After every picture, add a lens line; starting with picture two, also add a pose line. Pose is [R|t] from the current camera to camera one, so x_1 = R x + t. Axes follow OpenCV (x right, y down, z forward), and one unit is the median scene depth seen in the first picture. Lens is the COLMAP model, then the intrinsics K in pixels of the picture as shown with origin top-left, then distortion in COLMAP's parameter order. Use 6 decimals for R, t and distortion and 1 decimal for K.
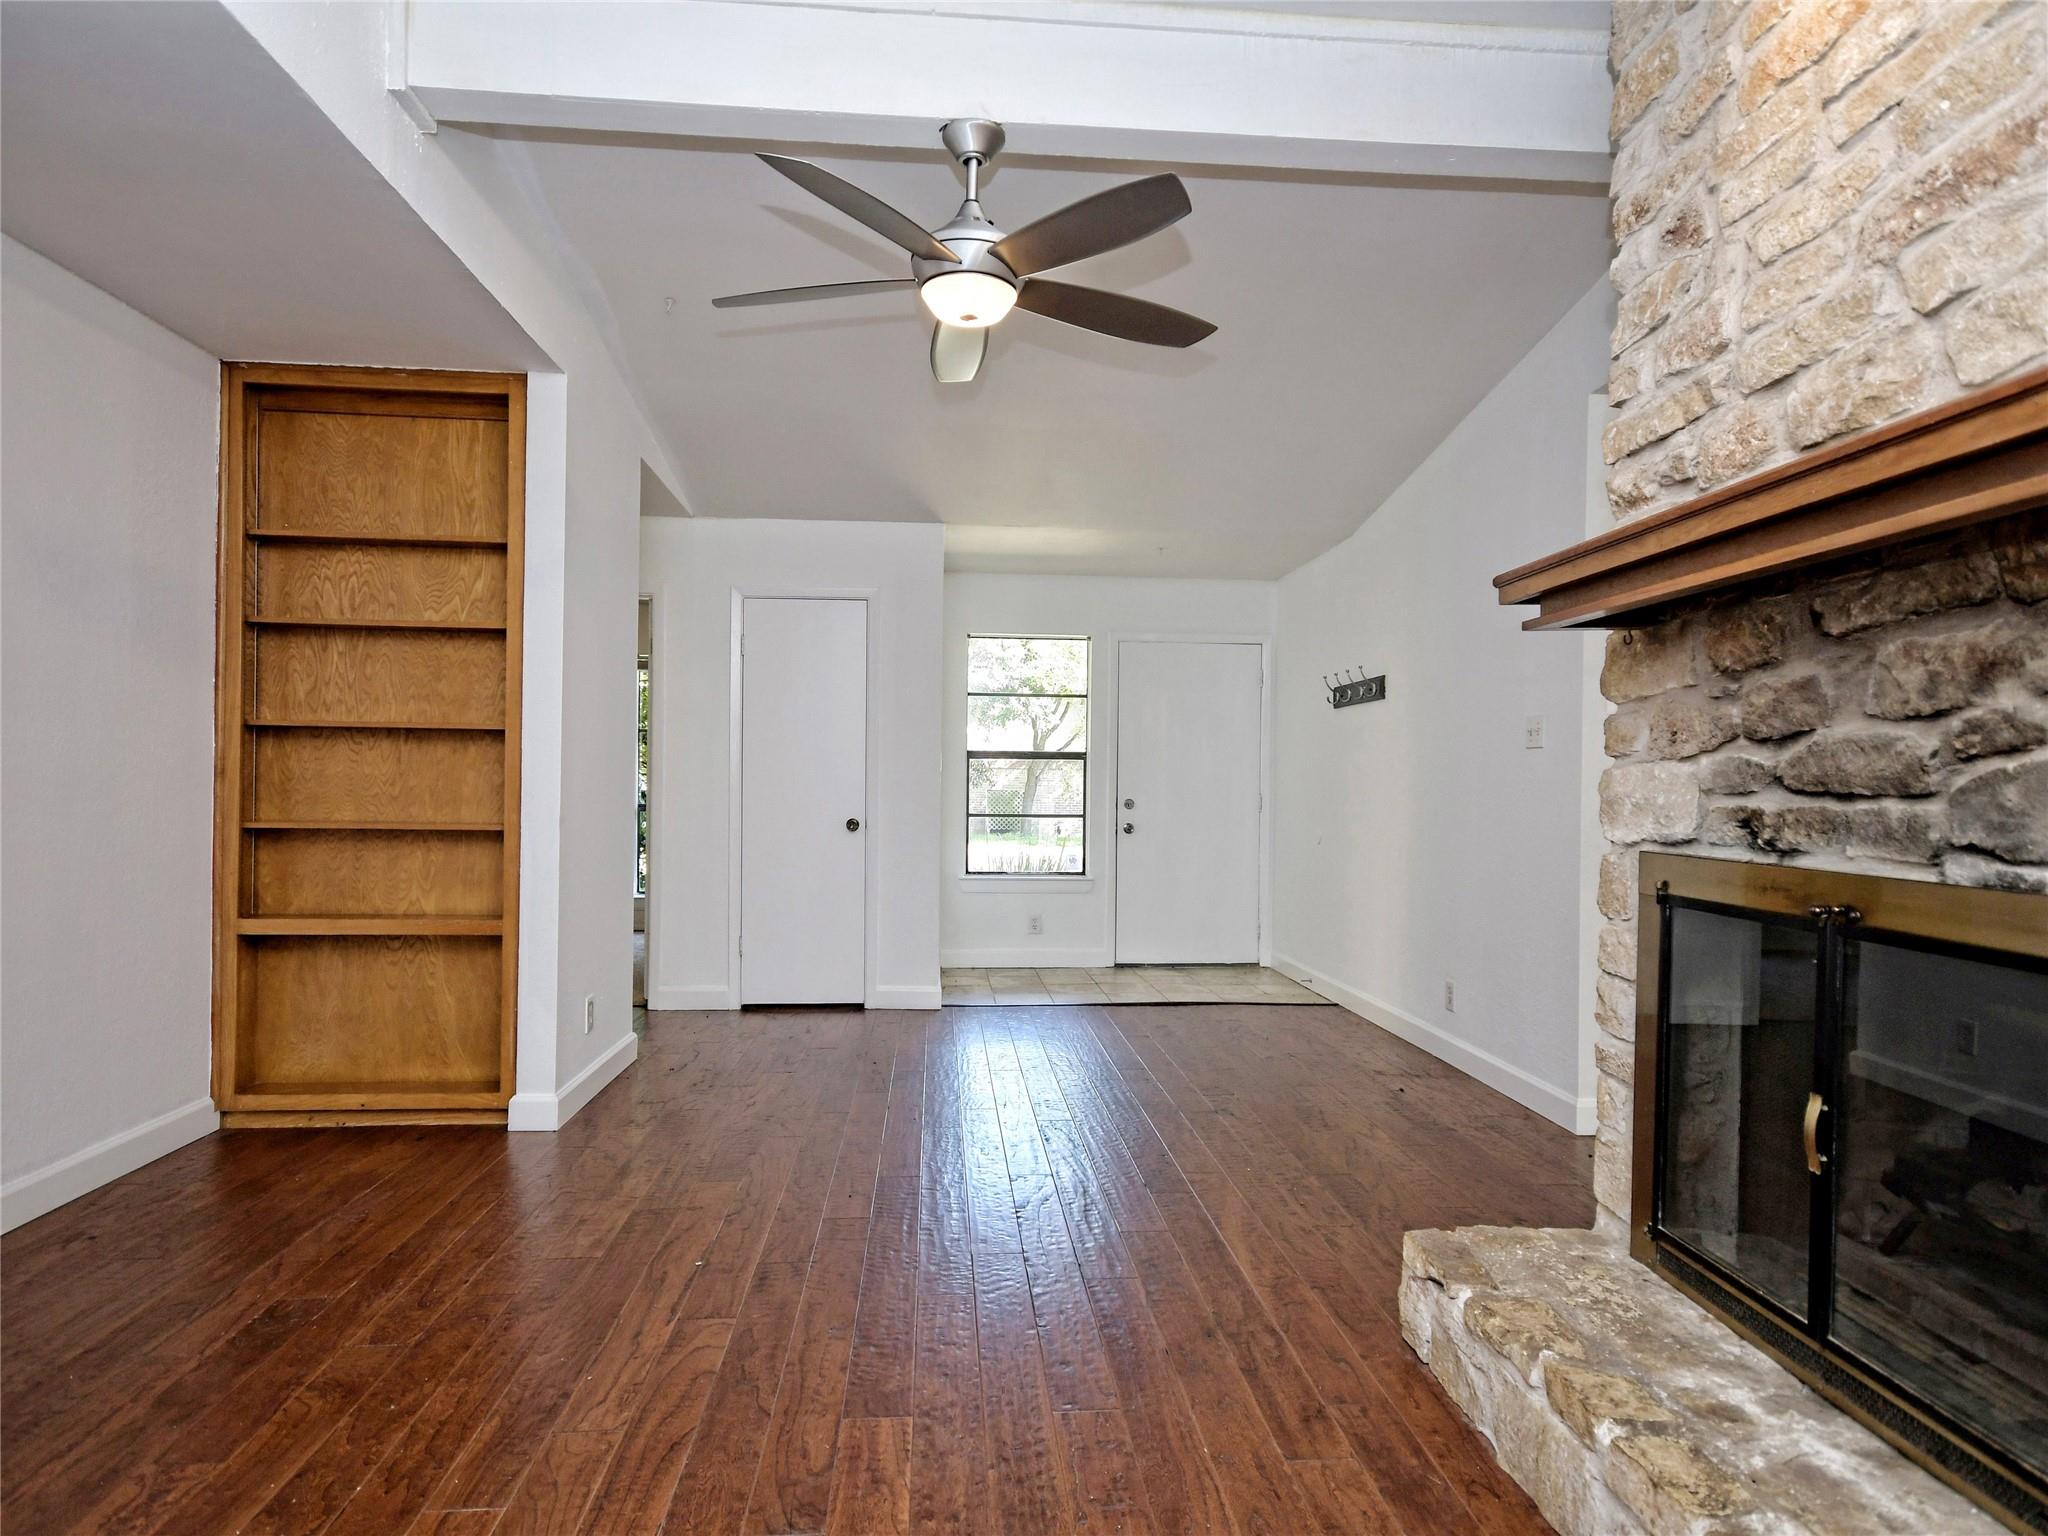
lens RADIAL K [[1120.3, 0, 1021.2], [0, 1120.3, 786.1], [0, 0, 1]] dist [0.019383, 0.001203]
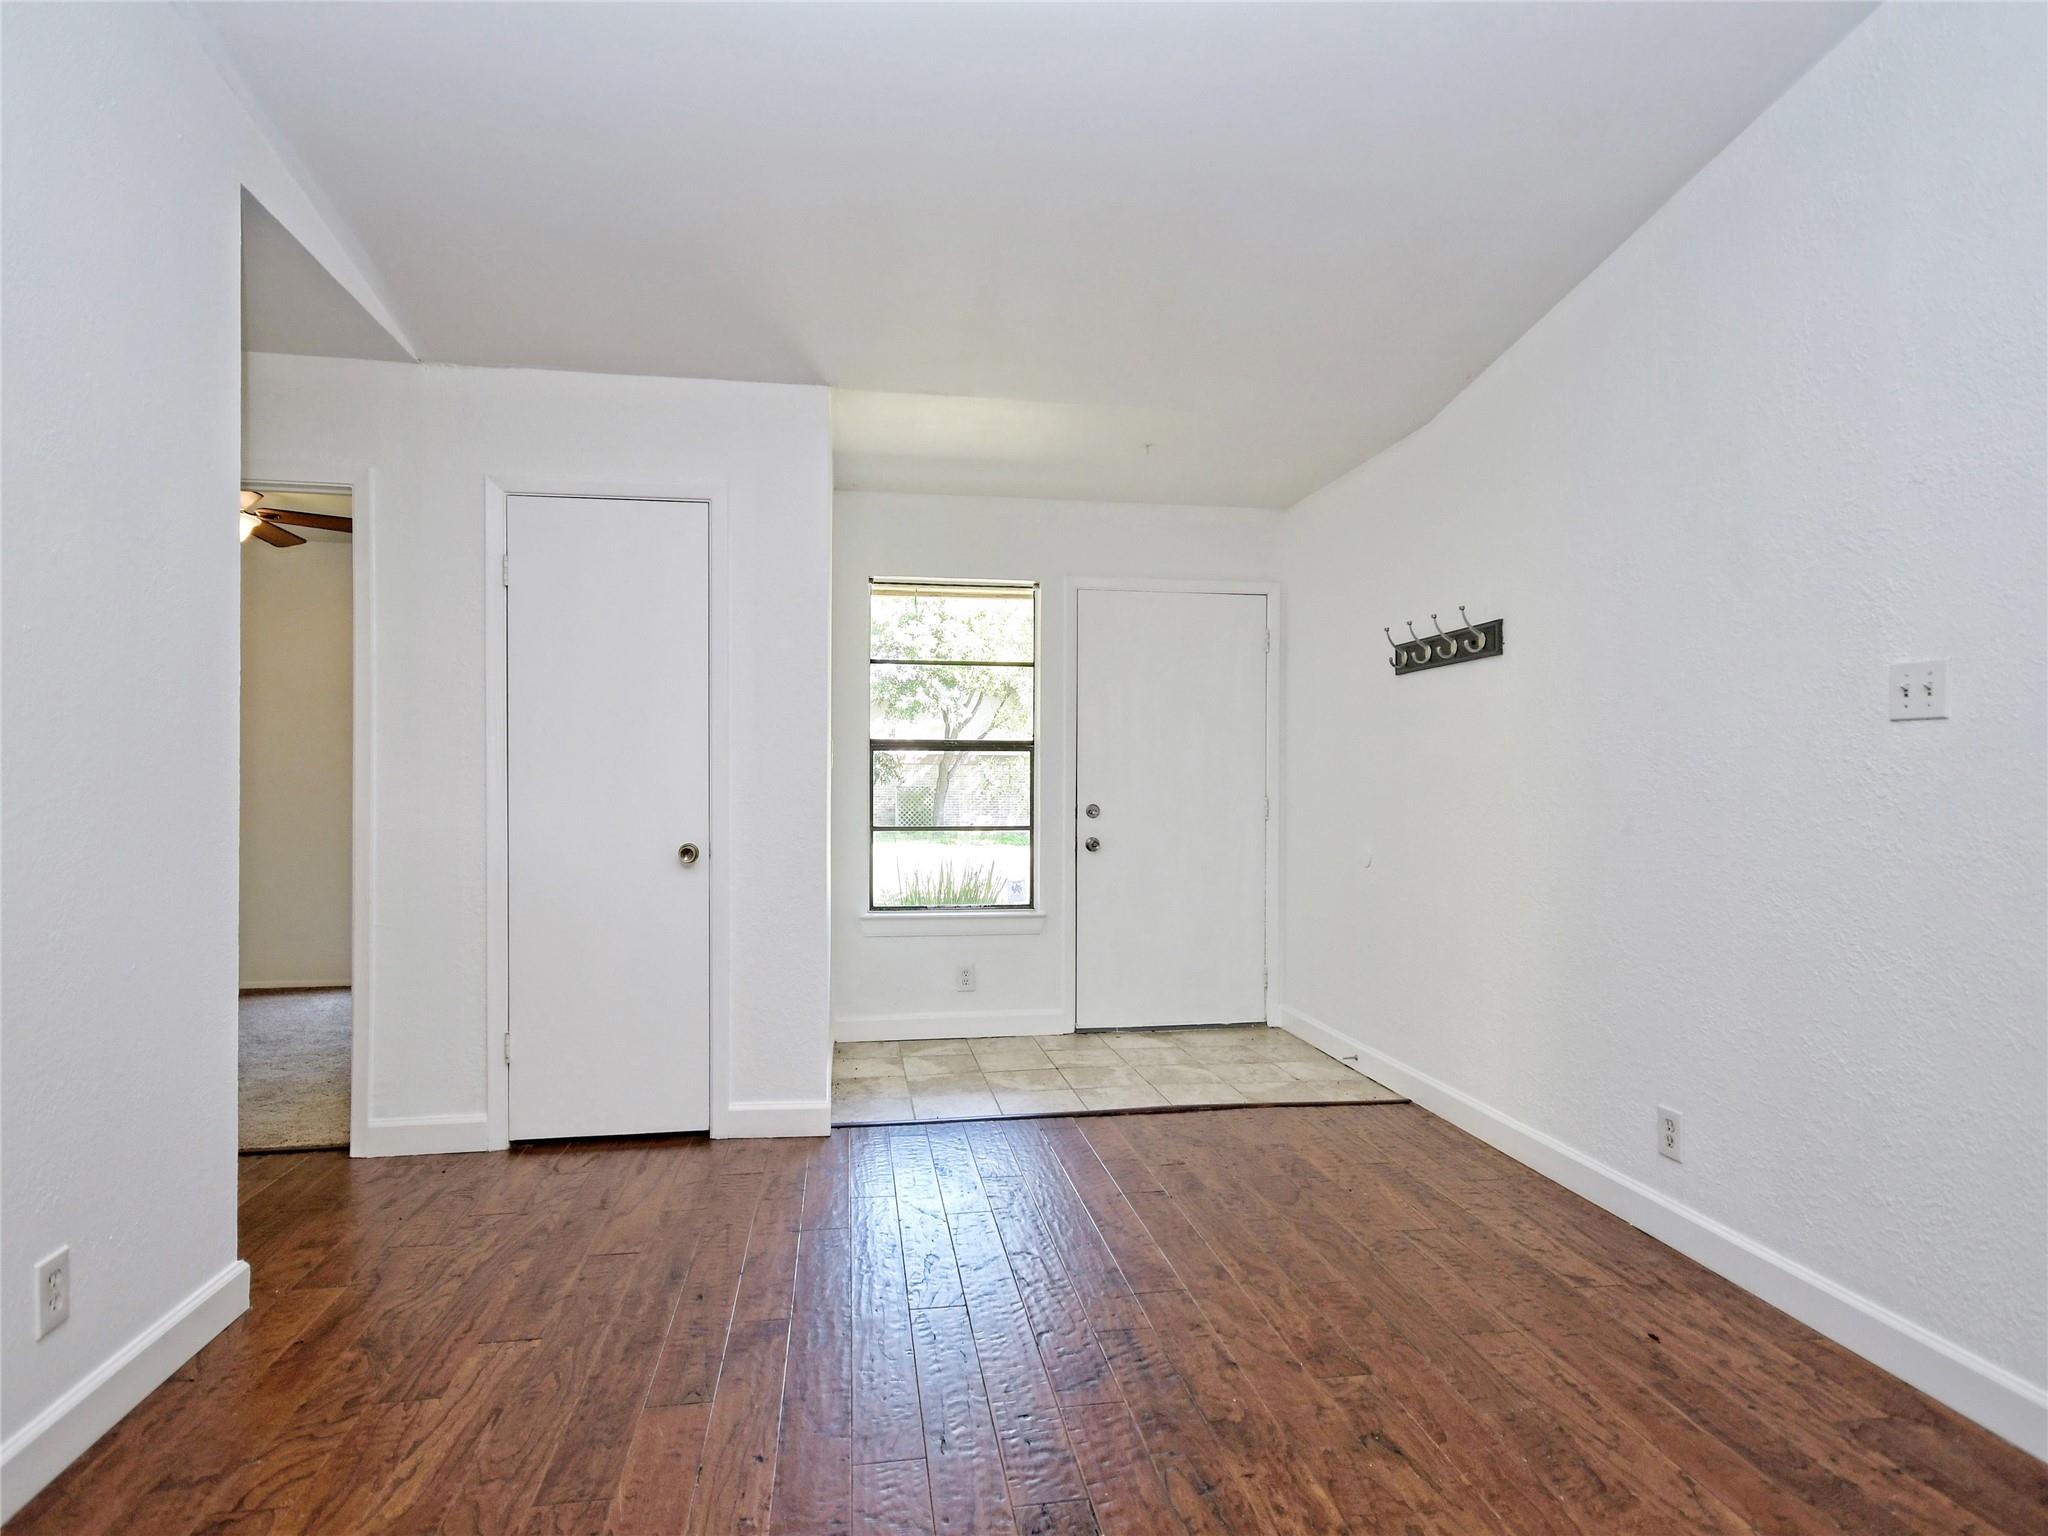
lens RADIAL K [[1120.3, 0, 1021.2], [0, 1120.3, 786.1], [0, 0, 1]] dist [0.019383, 0.001203]
pose [[0.996692, -0.008272, 0.080844, -0.010684], [0.007910, 0.999957, 0.004792, -0.004820], [-0.080880, -0.004136, 0.996715, 0.297320]]
